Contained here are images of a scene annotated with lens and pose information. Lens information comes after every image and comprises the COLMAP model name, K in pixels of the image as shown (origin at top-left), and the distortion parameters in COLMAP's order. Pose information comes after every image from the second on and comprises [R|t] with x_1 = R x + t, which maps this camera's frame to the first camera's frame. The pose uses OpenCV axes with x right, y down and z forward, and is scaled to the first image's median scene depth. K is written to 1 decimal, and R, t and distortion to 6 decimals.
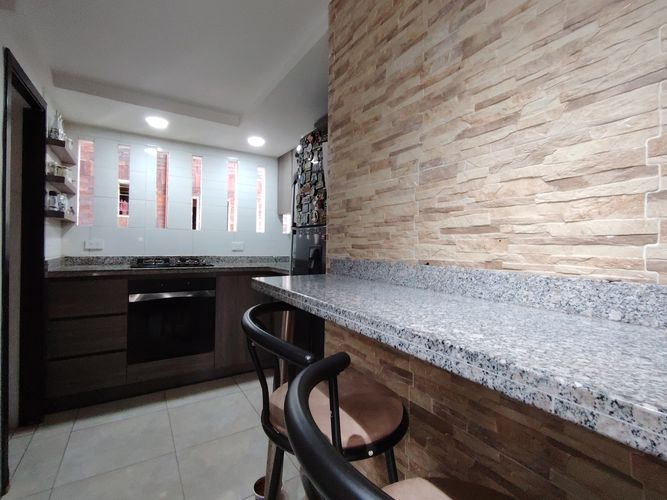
lens RADIAL K [[311.8, 0, 330.7], [0, 311.8, 246.1], [0, 0, 1]] dist [0.002980, 0.000867]
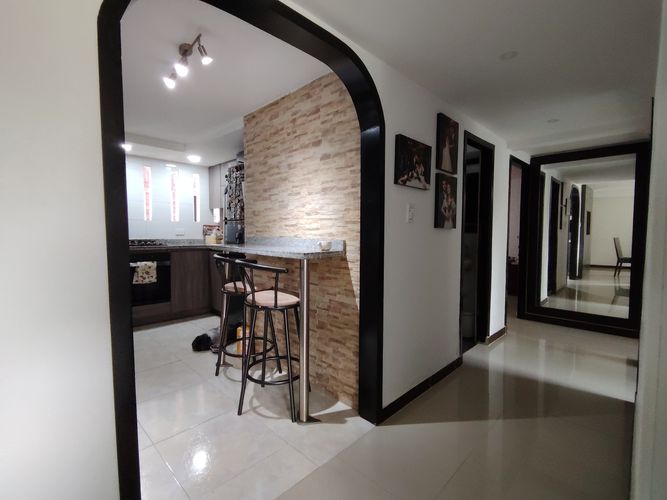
lens RADIAL K [[311.8, 0, 330.7], [0, 311.8, 246.1], [0, 0, 1]] dist [0.002980, 0.000867]
pose [[0.971057, -0.017706, 0.238190, 0.059477], [0.006330, 0.998806, 0.048441, 0.002720], [-0.238764, -0.045531, 0.970010, -1.515489]]
